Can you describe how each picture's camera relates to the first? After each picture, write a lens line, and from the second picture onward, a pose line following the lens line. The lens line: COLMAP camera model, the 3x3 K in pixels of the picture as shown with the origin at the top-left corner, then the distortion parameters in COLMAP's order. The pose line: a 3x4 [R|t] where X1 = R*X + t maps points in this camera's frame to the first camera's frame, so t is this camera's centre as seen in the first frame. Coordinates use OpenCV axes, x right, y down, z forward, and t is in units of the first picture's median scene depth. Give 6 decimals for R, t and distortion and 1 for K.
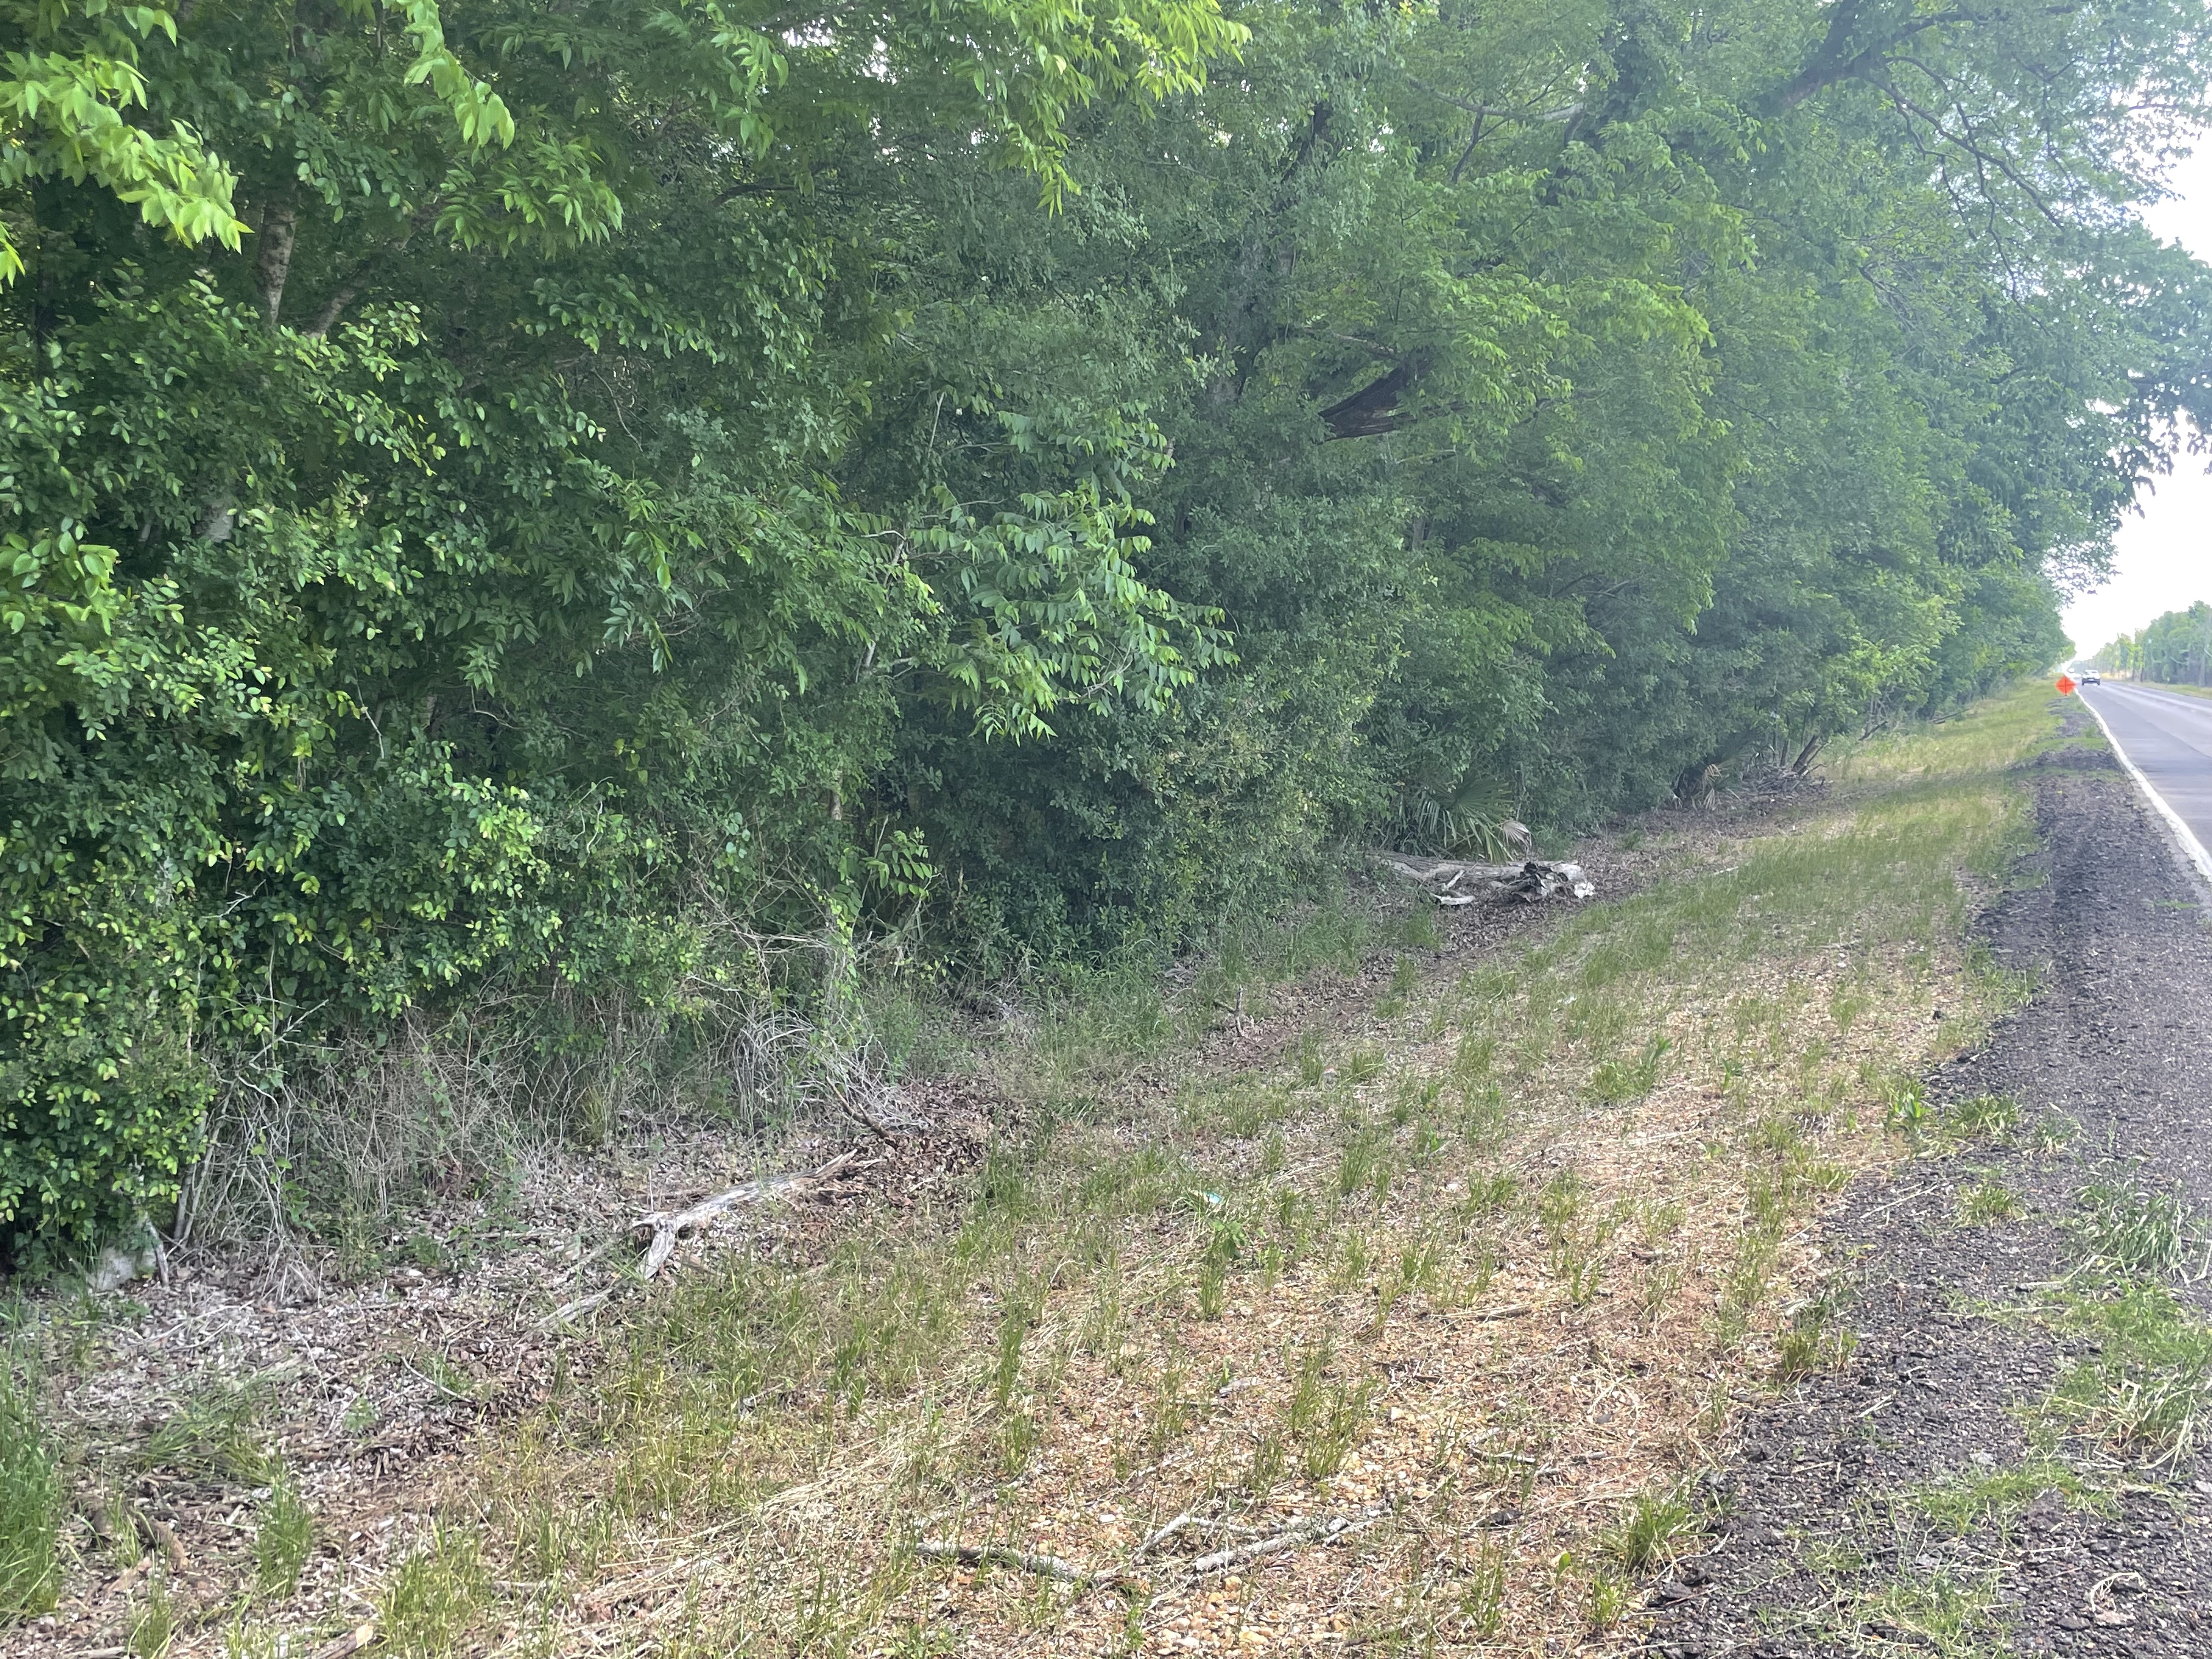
lens RADIAL K [[2050.2, 0, 1102.5], [0, 2050.2, 821.3], [0, 0, 1]] dist [0.041122, 0.000000]
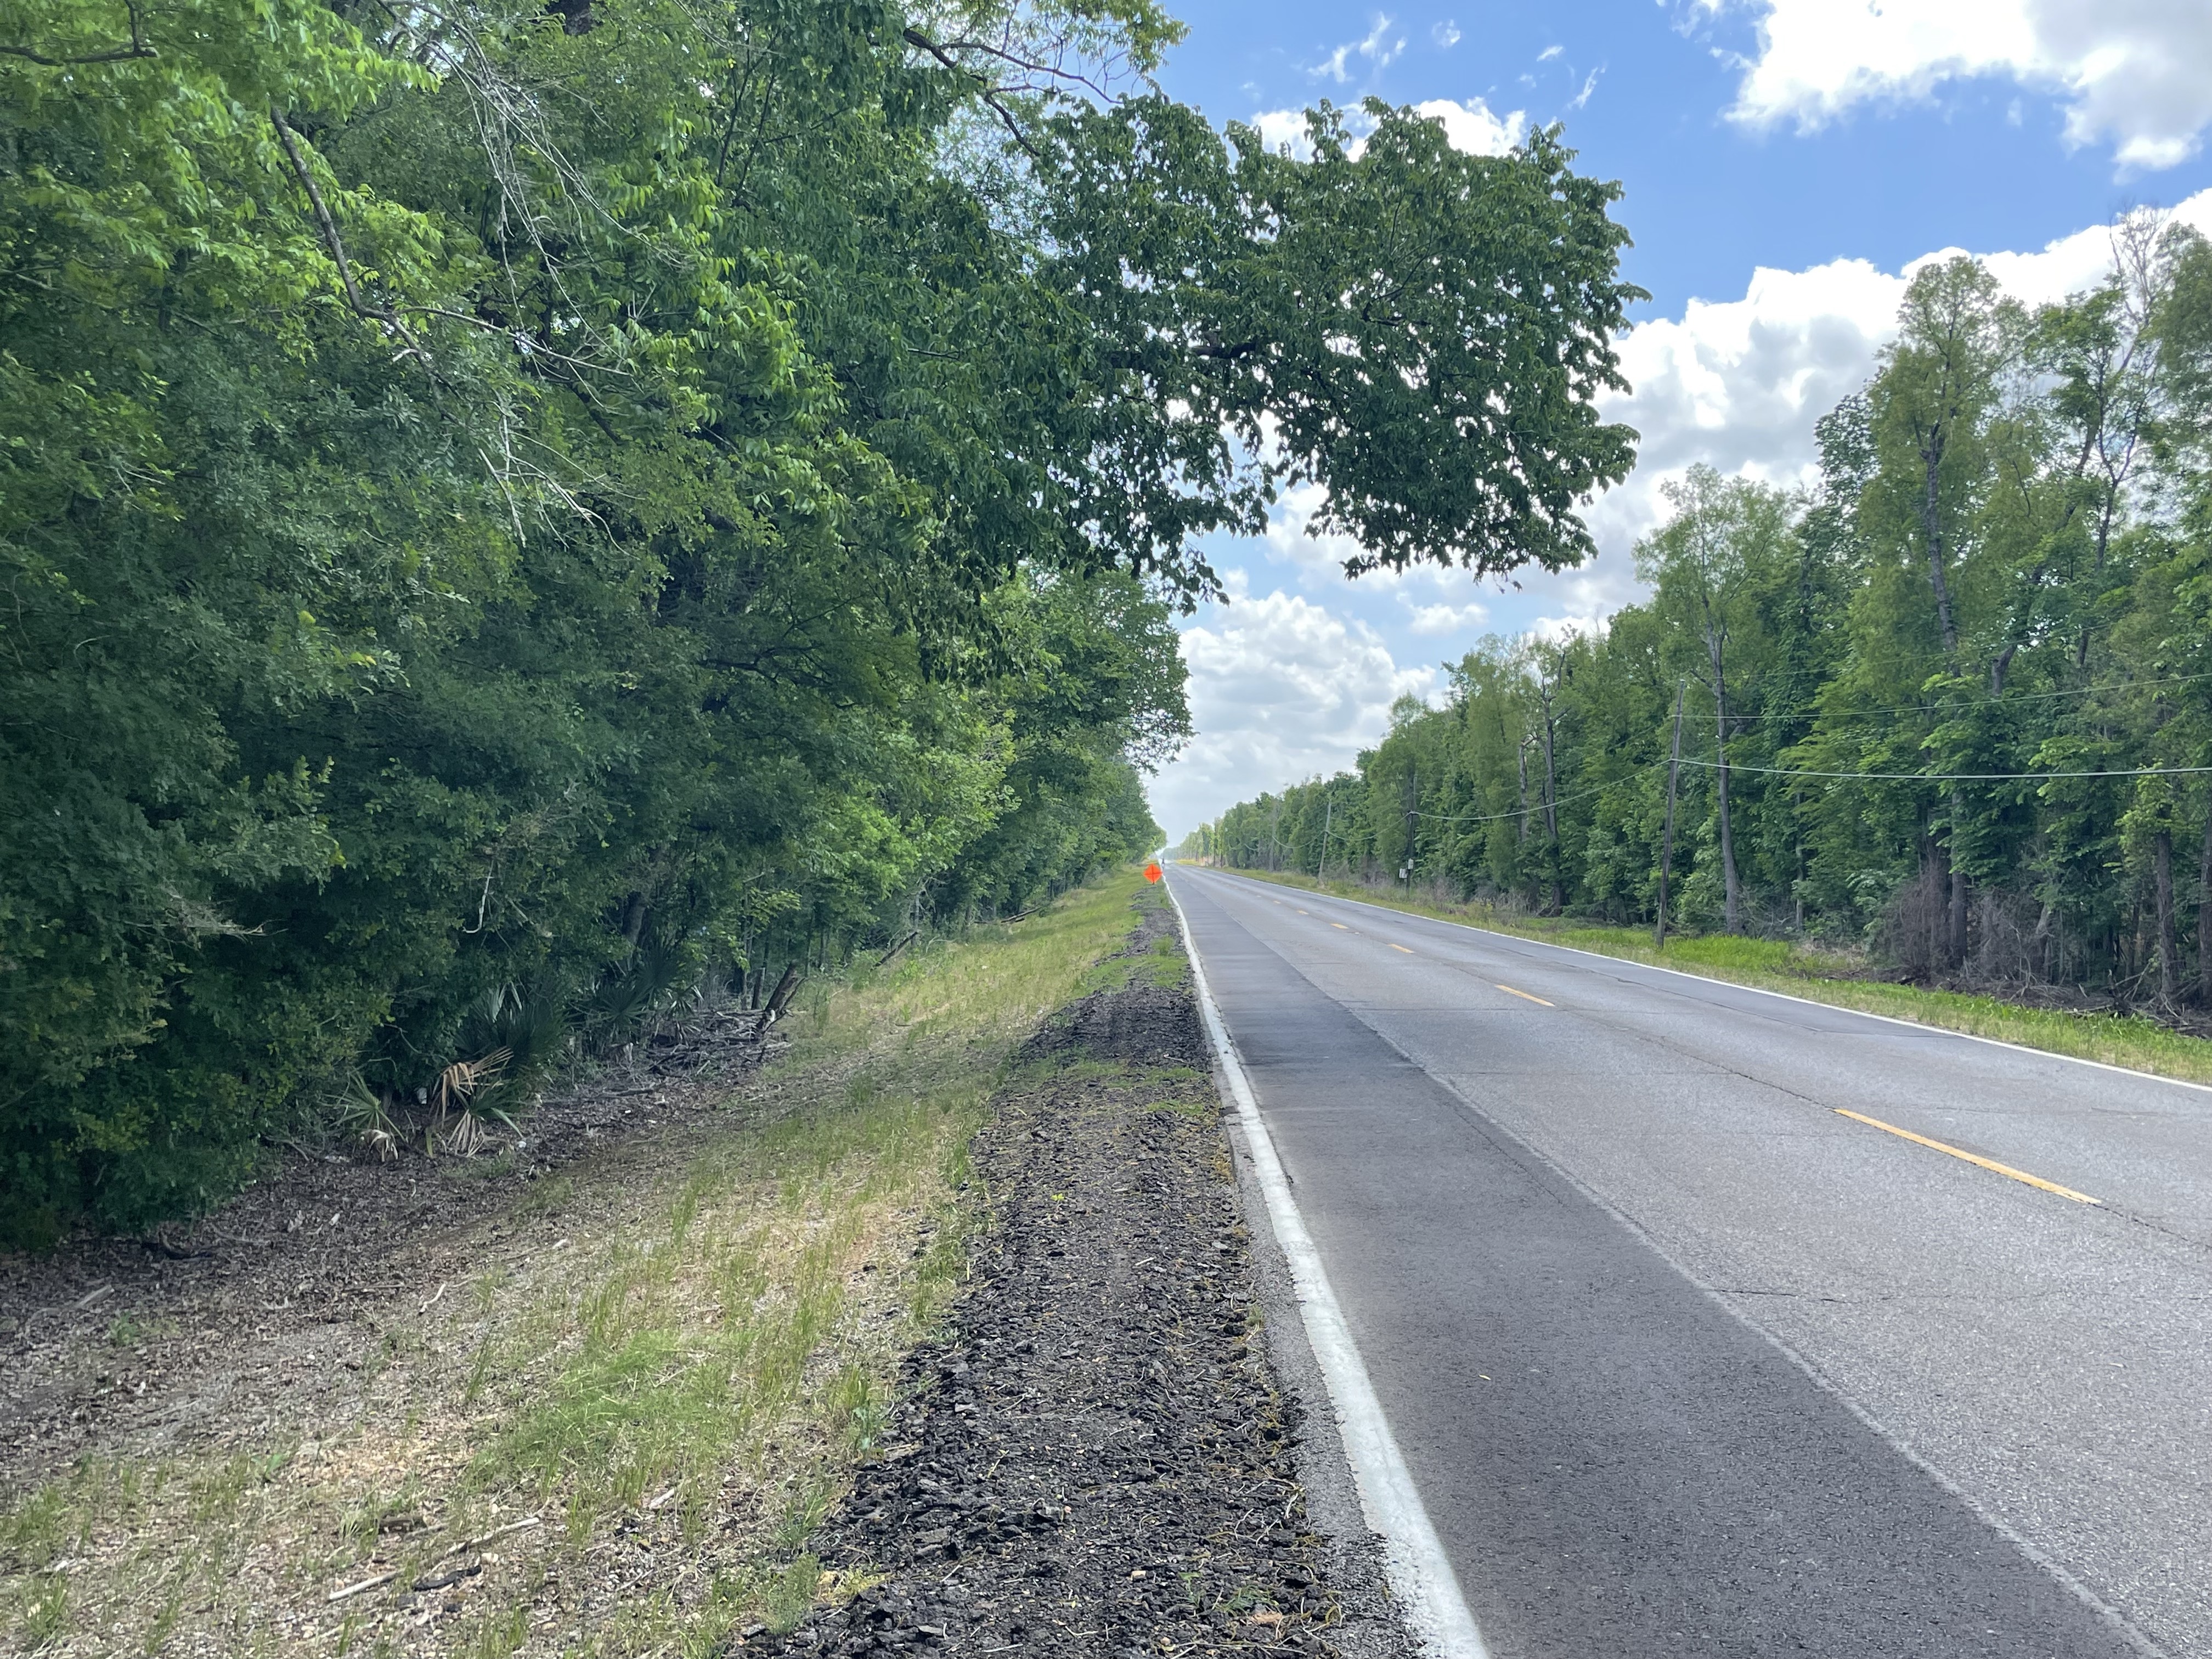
lens RADIAL K [[2050.2, 0, 1106.7], [0, 2050.2, 830.8], [0, 0, 1]] dist [0.041122, 0.000000]
pose [[0.917703, -0.006772, 0.397209, 0.065221], [0.041990, 0.995907, -0.080032, -0.009662], [-0.395042, 0.090125, 0.914232, 0.131942]]
